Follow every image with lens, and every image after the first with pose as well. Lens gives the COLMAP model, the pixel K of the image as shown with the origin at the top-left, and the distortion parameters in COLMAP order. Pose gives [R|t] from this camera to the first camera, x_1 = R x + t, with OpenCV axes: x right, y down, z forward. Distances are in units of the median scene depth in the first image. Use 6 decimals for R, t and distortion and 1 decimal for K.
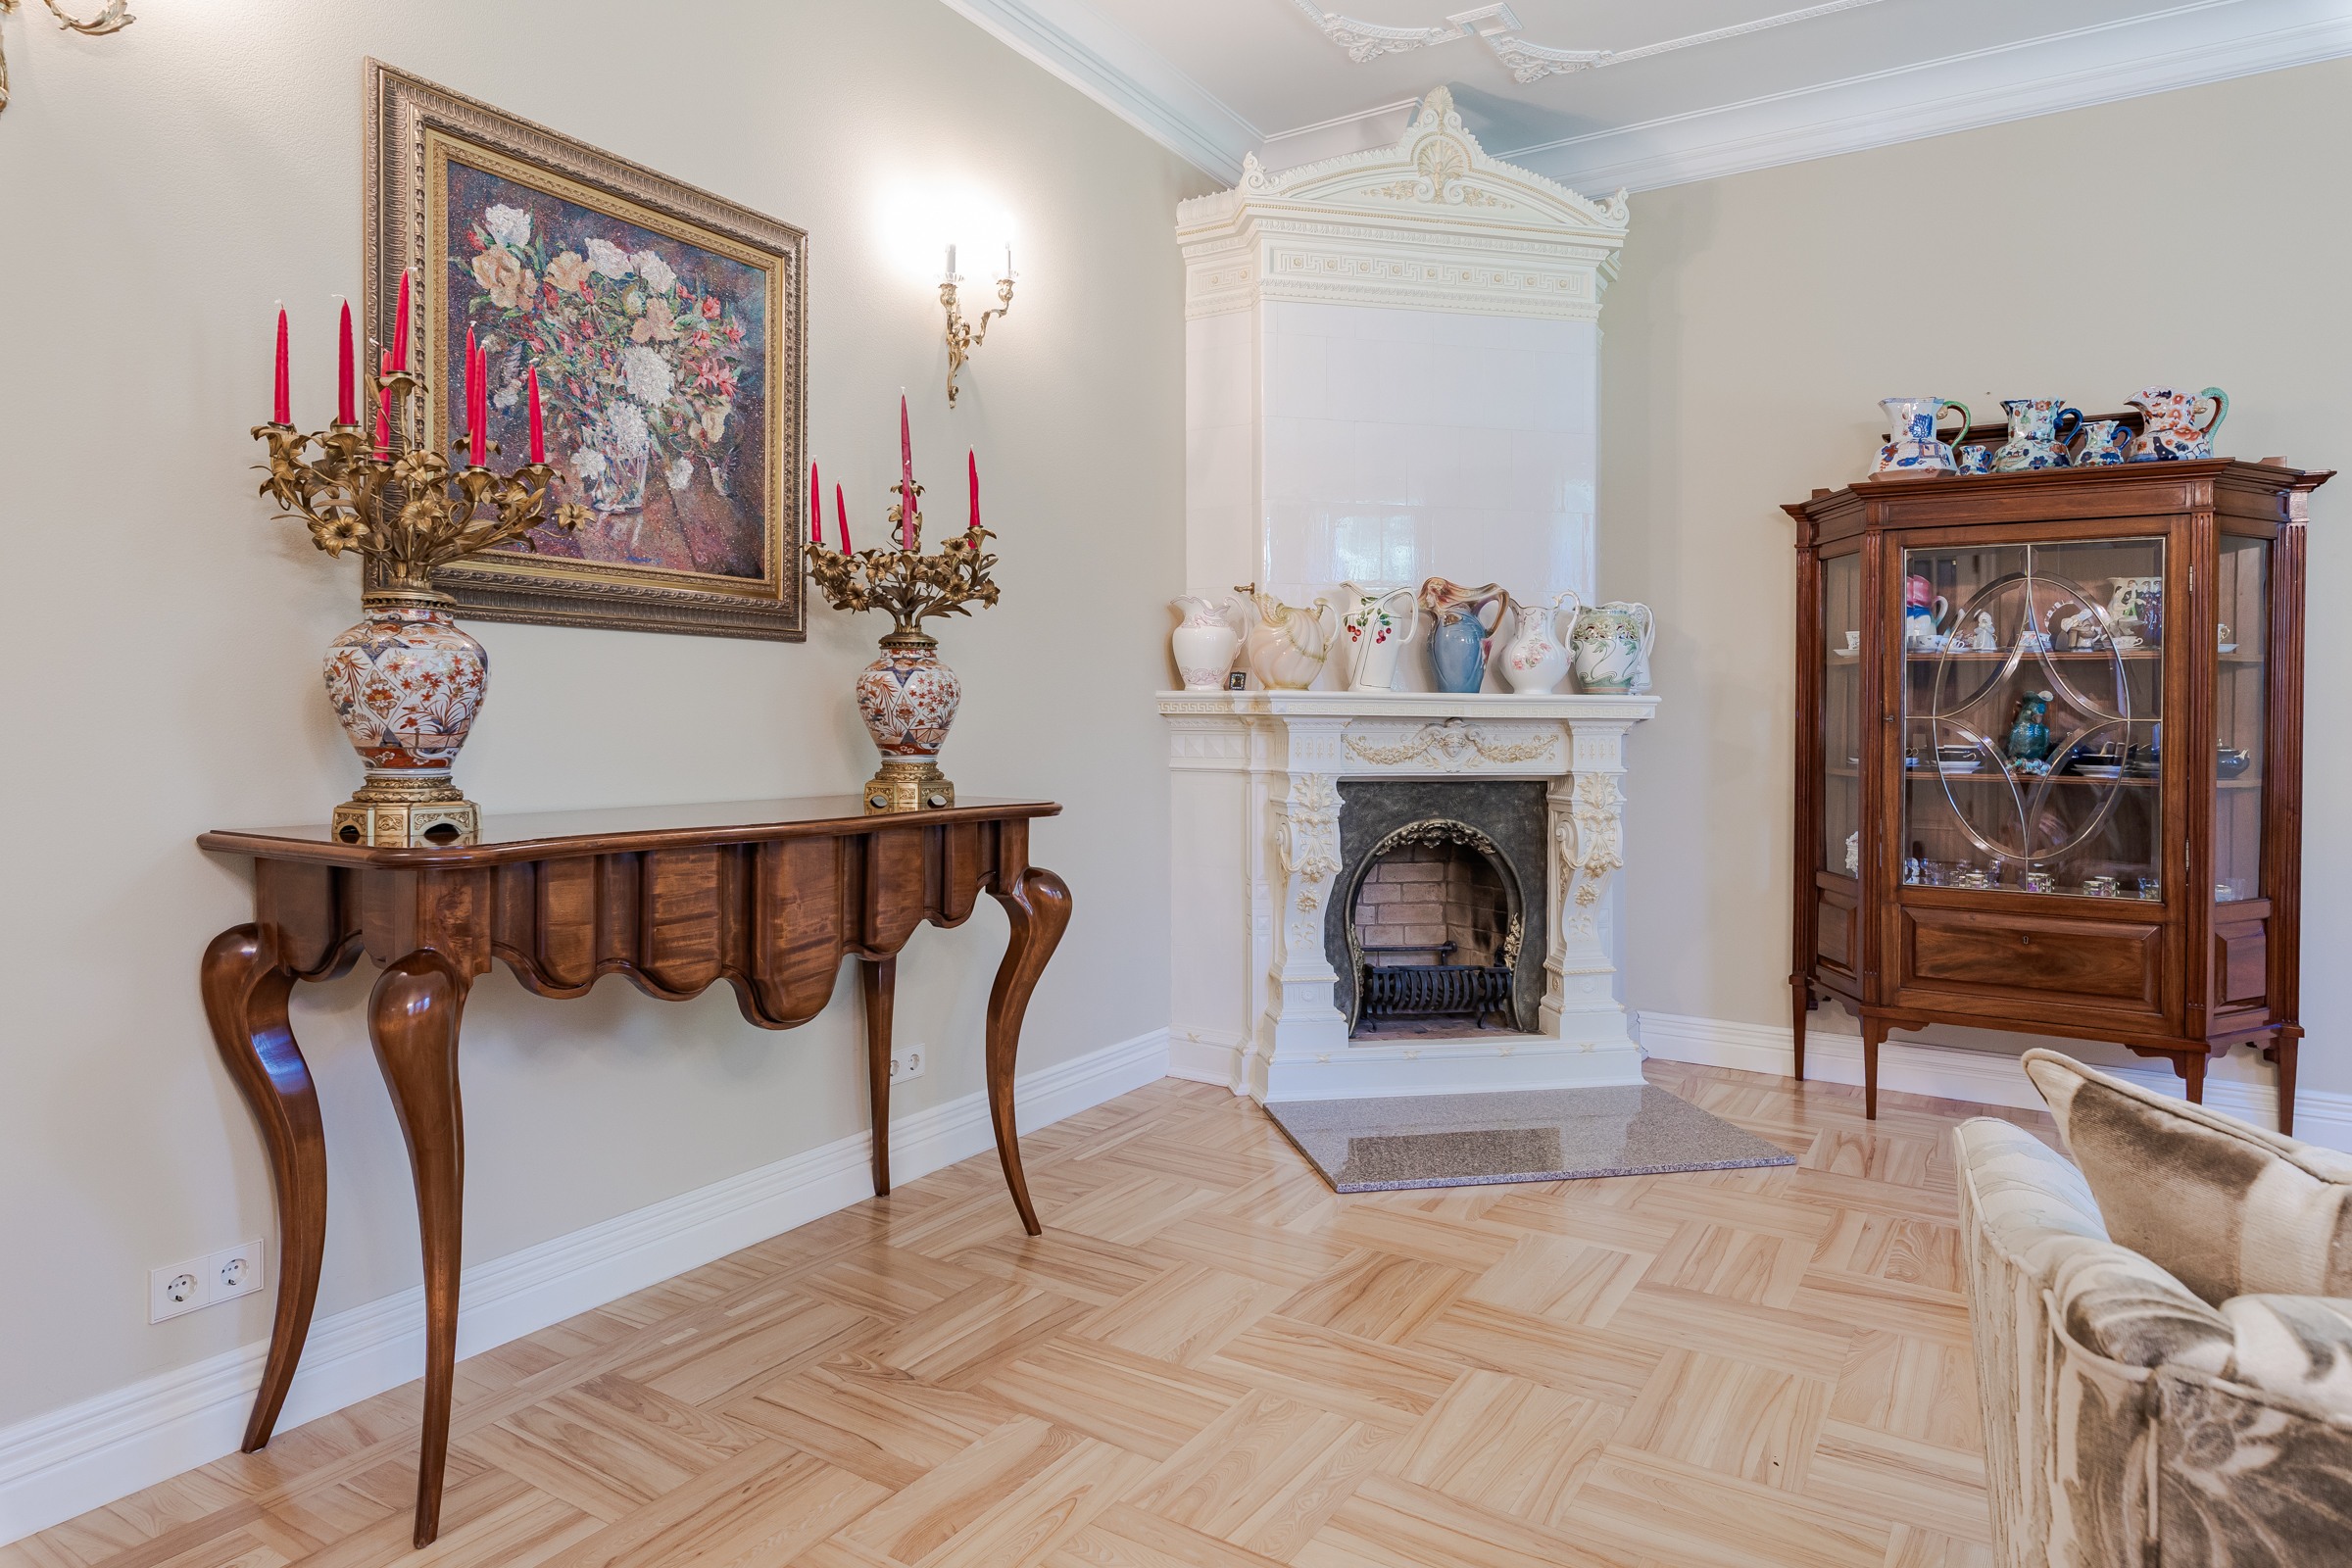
lens RADIAL K [[1374.1, 0, 1181.0], [0, 1374.1, 716.2], [0, 0, 1]] dist [-0.013502, -0.000699]
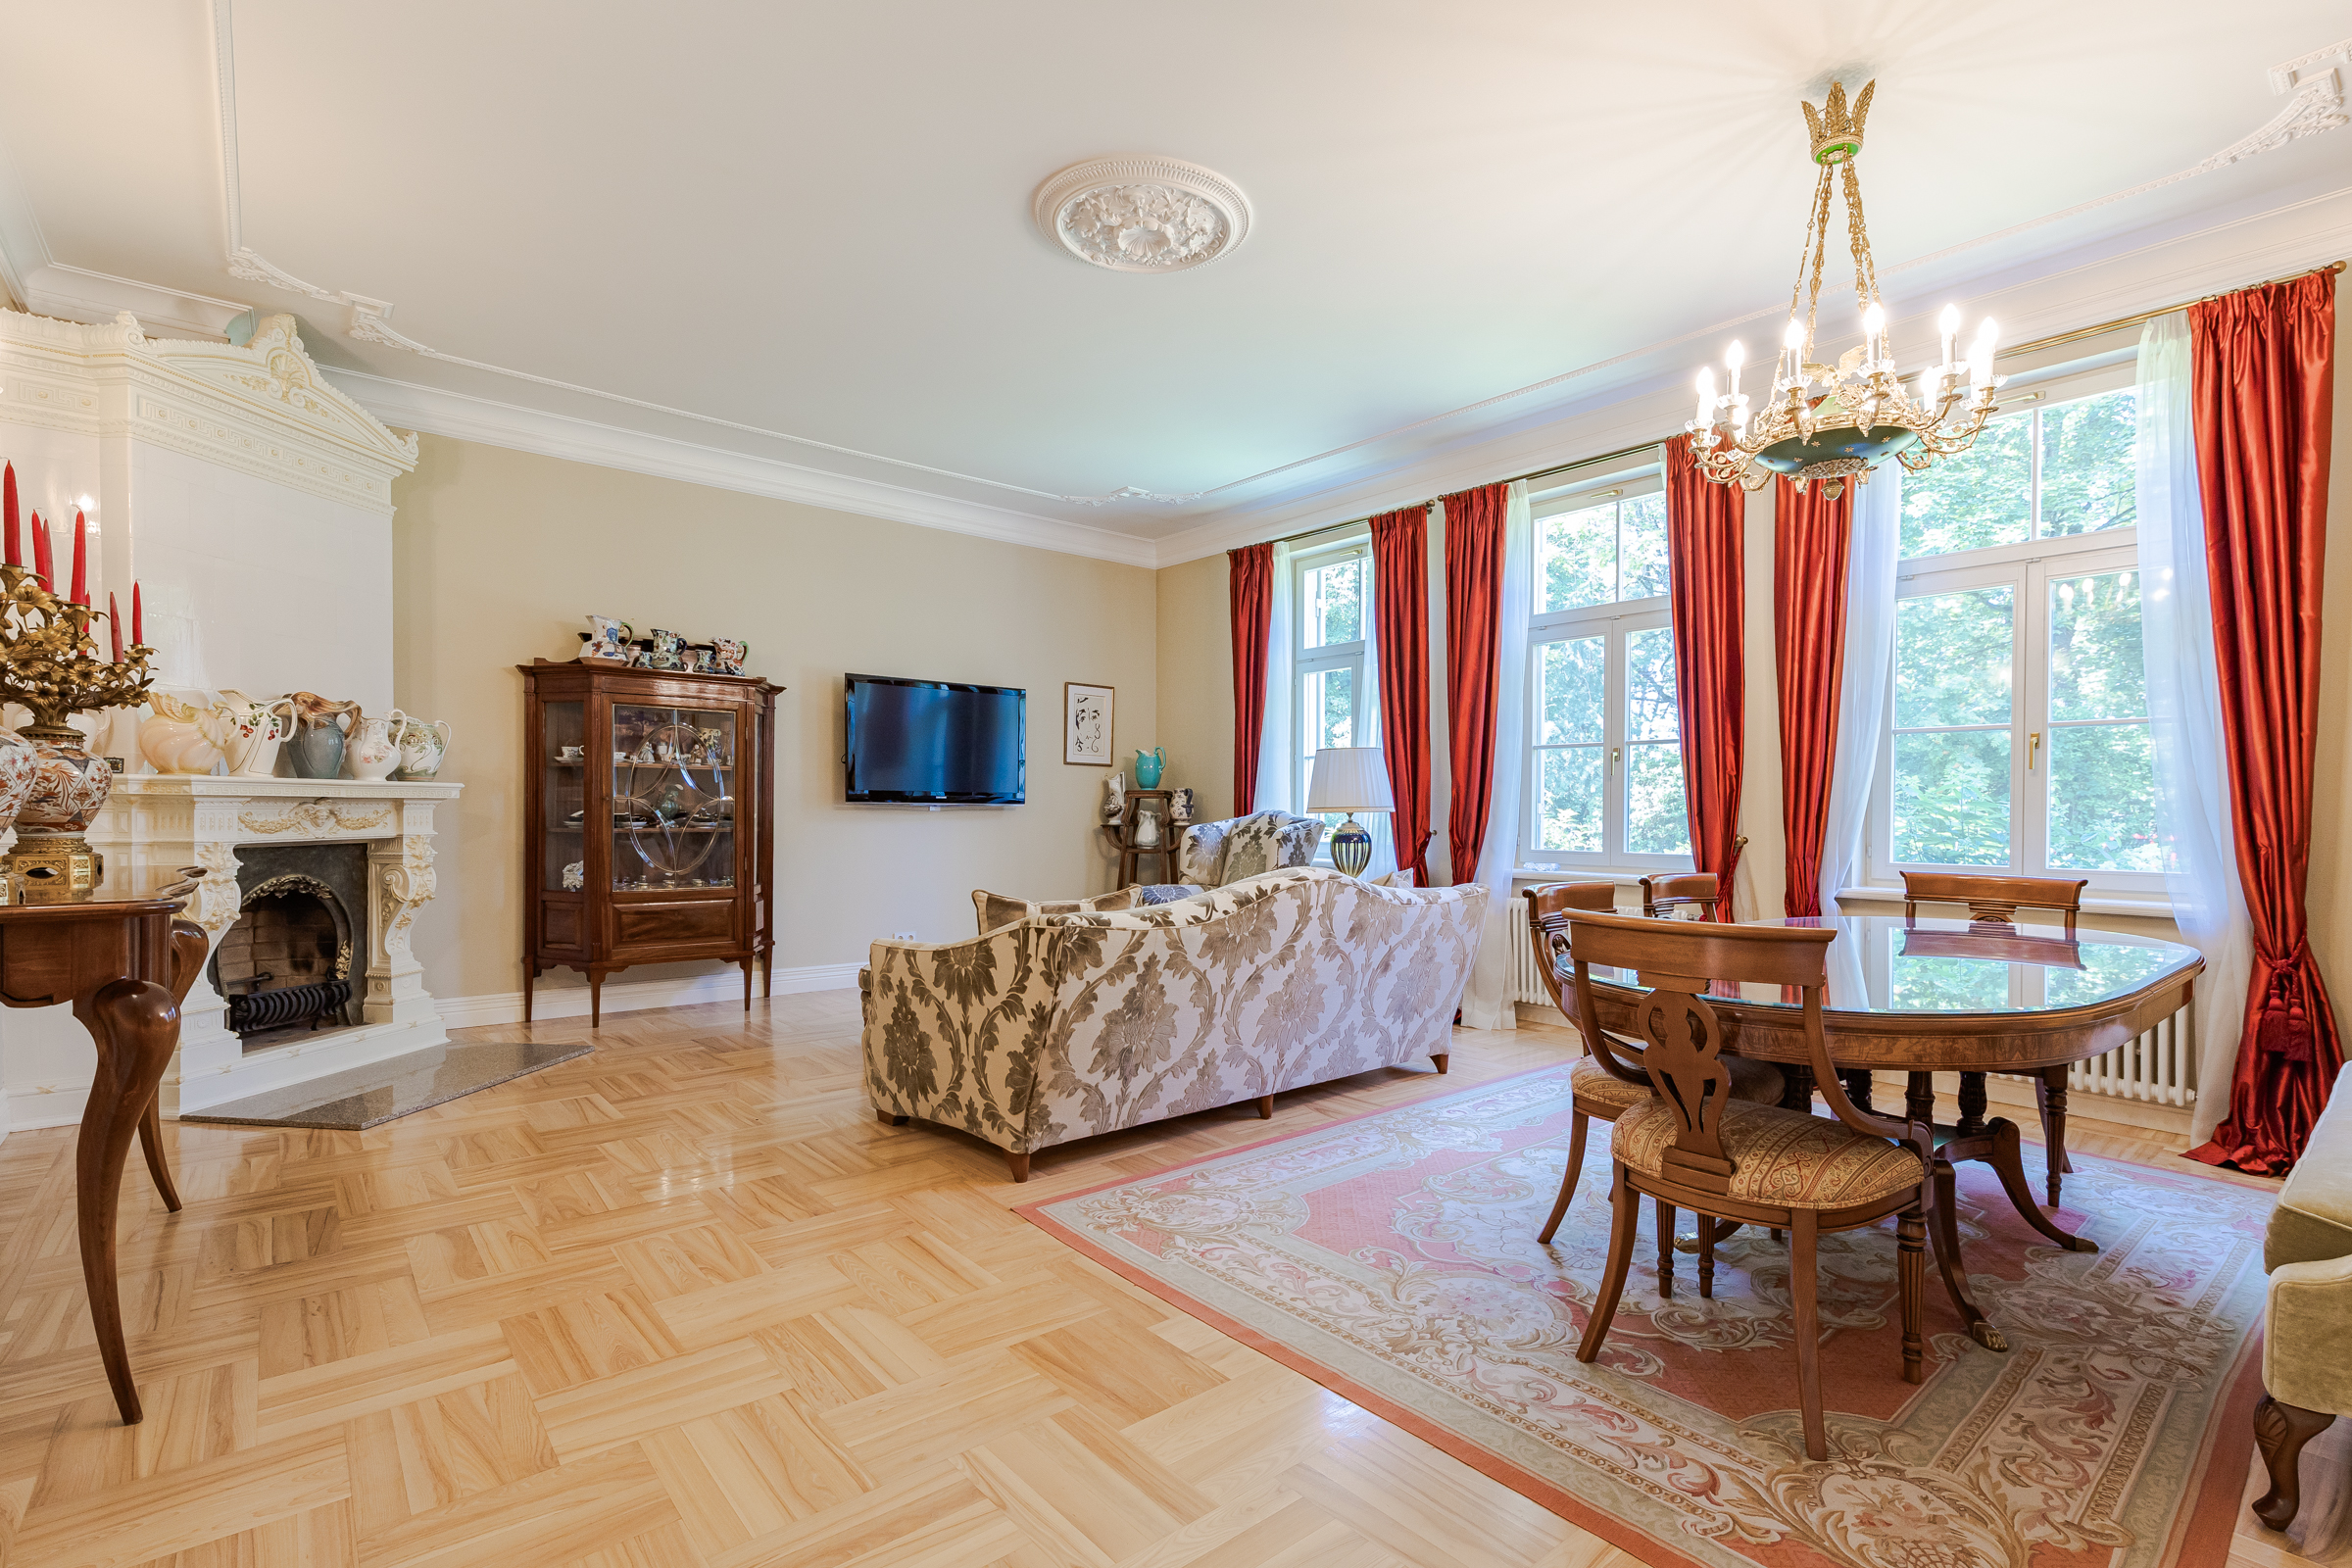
lens RADIAL K [[1055.6, 0, 1169.3], [0, 1055.6, 750.8], [0, 0, 1]] dist [-0.026743, -0.000230]
pose [[0.314980, 0.042465, 0.948148, -0.523876], [-0.002851, 0.999036, -0.043797, -0.002751], [-0.949094, 0.011092, 0.314797, -0.117576]]
